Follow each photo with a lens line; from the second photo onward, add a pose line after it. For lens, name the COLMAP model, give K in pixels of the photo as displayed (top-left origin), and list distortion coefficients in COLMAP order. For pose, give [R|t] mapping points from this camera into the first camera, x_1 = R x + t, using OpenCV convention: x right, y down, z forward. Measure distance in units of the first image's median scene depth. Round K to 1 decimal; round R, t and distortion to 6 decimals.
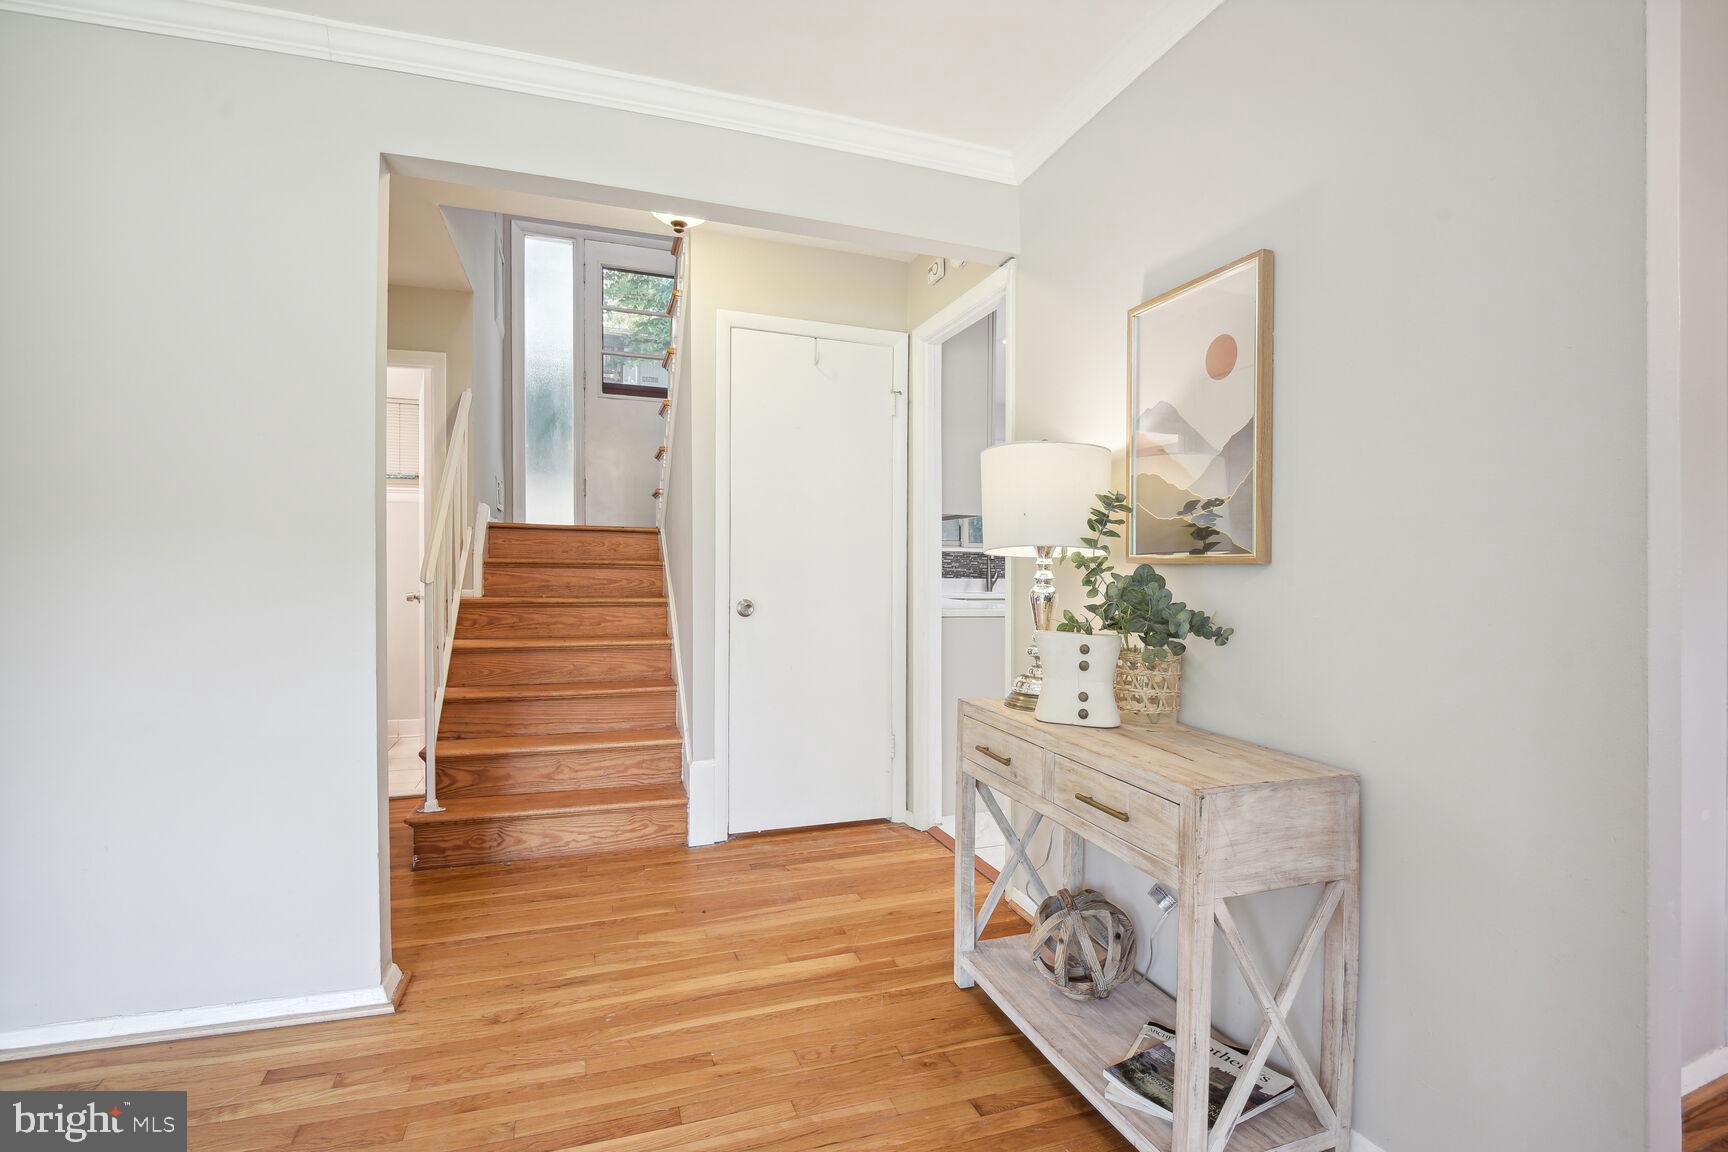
lens RADIAL K [[815.3, 0, 864.5], [0, 815.3, 570.8], [0, 0, 1]] dist [0.009440, -0.012615]
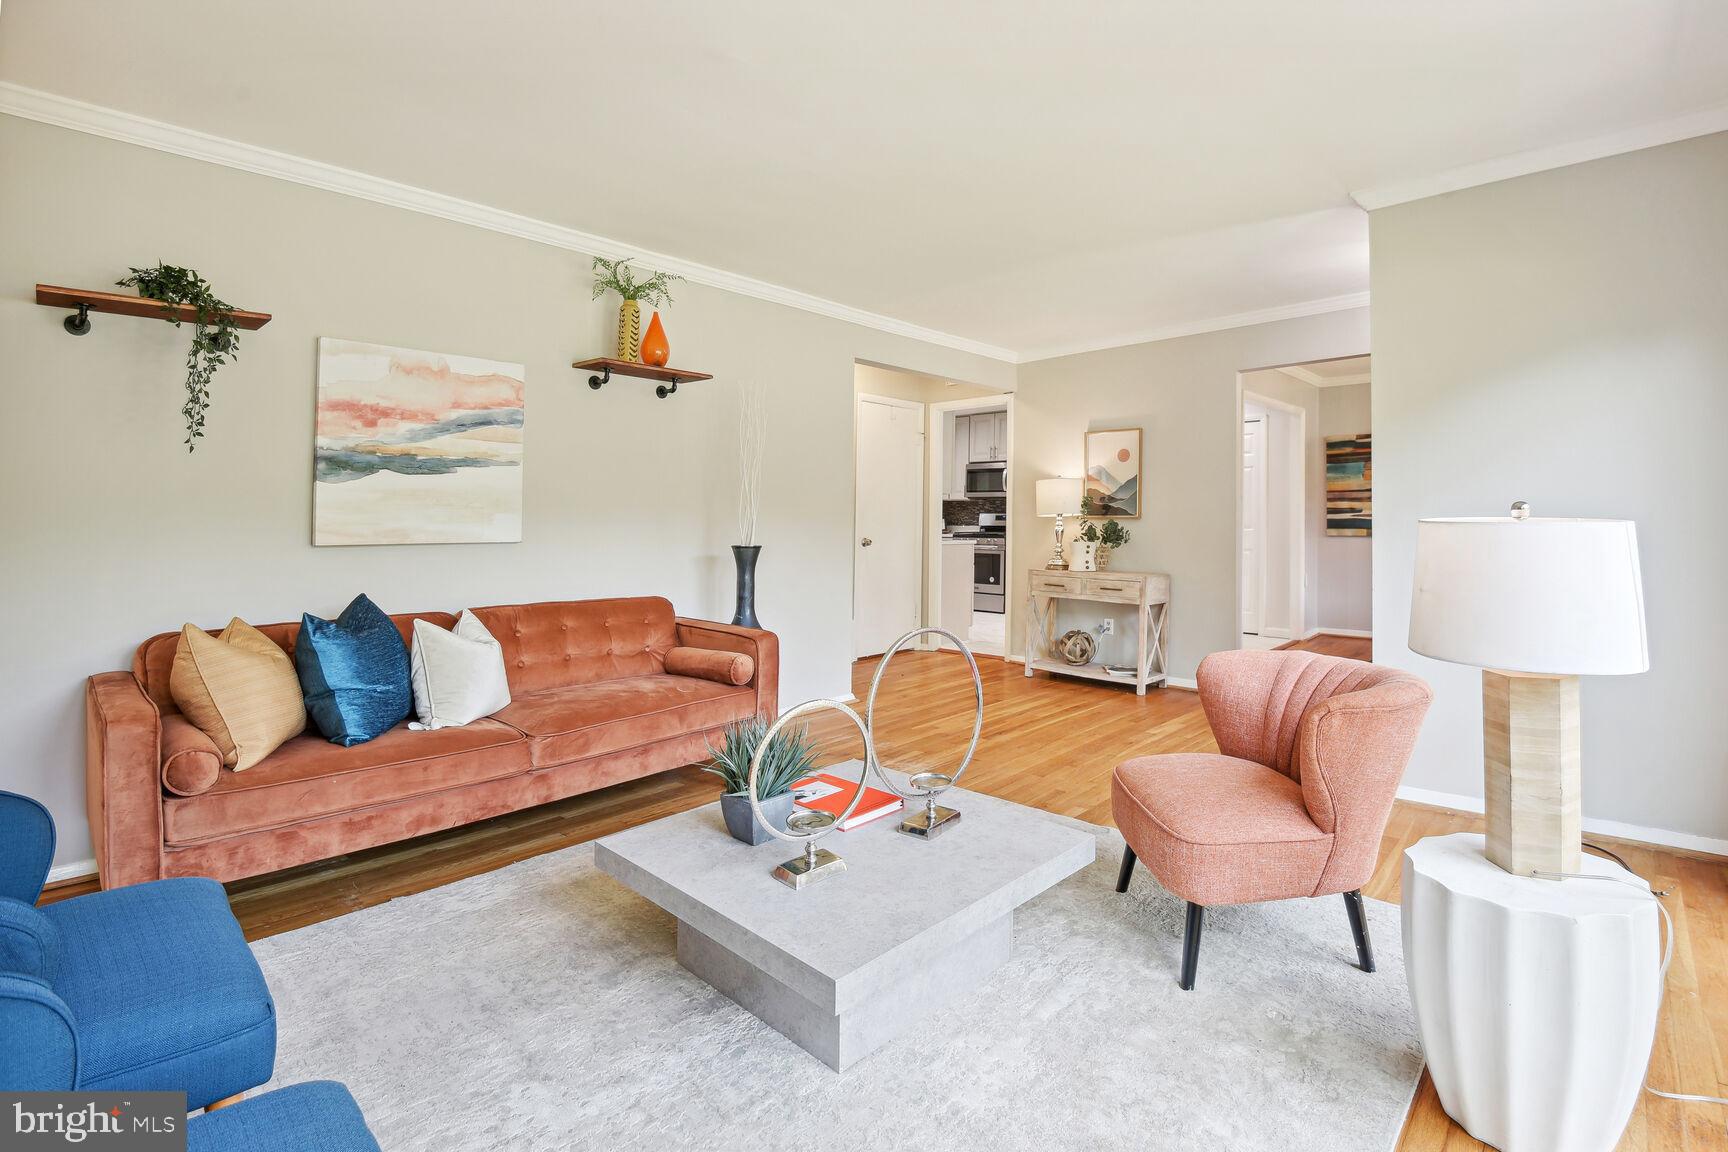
lens RADIAL K [[815.3, 0, 856.1], [0, 815.3, 526.2], [0, 0, 1]] dist [0.009440, -0.012615]
pose [[0.901059, -0.012818, 0.433507, -1.832055], [0.011731, 0.999918, 0.005182, -0.007772], [-0.433538, 0.000416, 0.901135, -1.389638]]
